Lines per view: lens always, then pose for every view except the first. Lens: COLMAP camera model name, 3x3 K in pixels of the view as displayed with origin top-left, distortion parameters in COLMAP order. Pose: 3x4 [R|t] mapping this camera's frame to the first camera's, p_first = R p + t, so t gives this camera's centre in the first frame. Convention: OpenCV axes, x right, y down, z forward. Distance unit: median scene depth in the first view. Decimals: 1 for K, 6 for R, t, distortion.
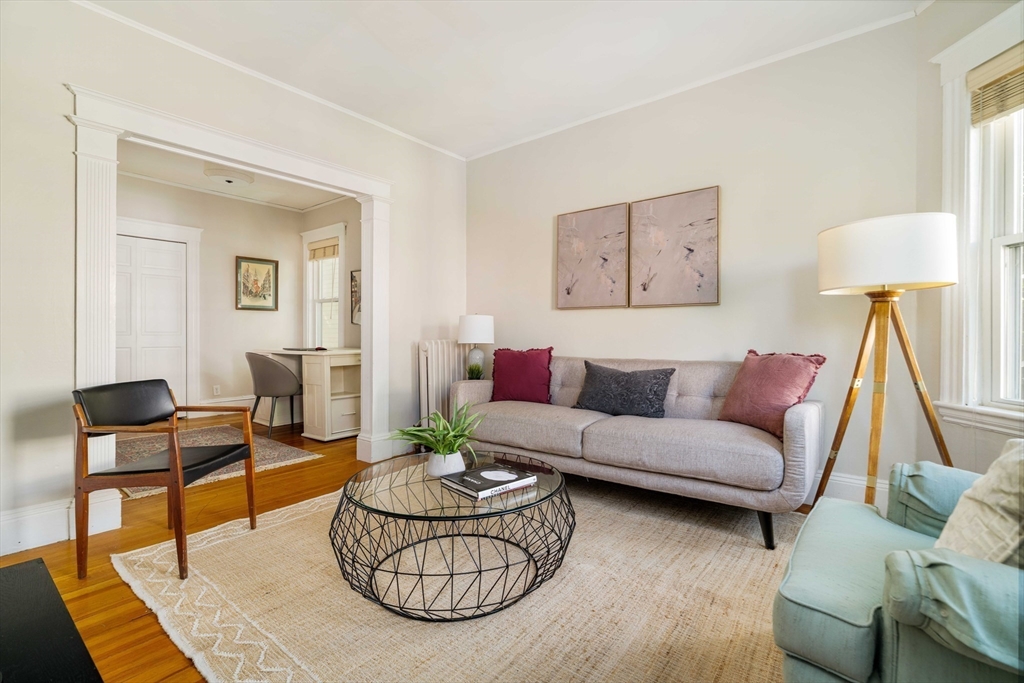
lens RADIAL K [[474.1, 0, 509.5], [0, 474.1, 338.1], [0, 0, 1]] dist [0.000591, 0.000293]
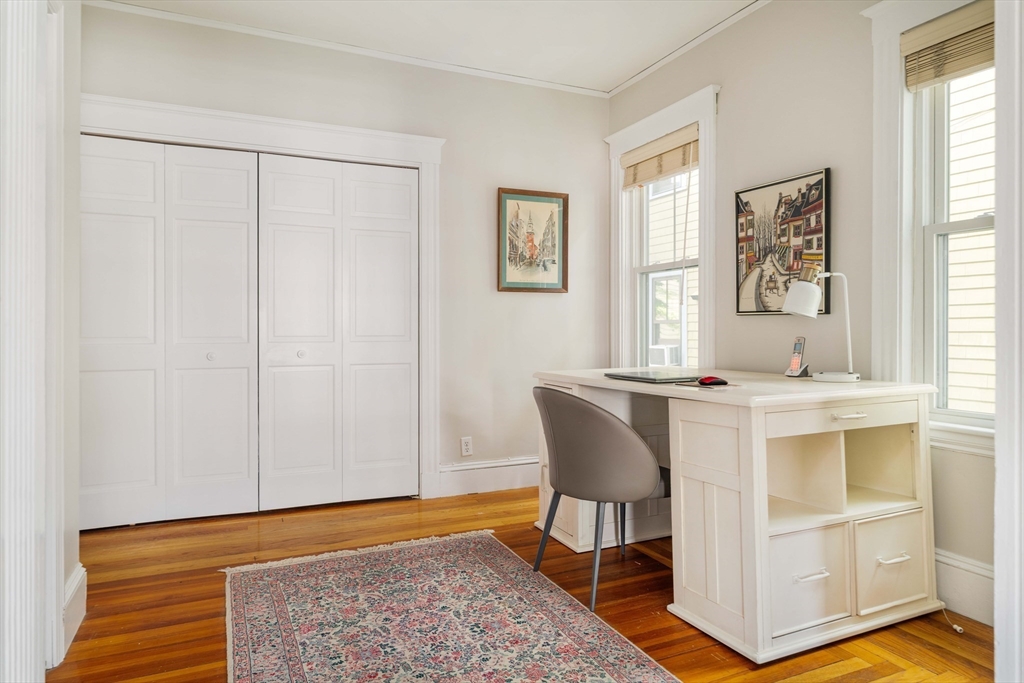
lens RADIAL K [[637.6, 0, 495.4], [0, 637.6, 336.4], [0, 0, 1]] dist [0.000074, 0.000421]
pose [[0.883448, 0.000145, -0.468528, -0.314658], [0.000149, 1.000000, 0.000591, -0.013271], [0.468528, -0.000592, 0.883448, 0.475560]]
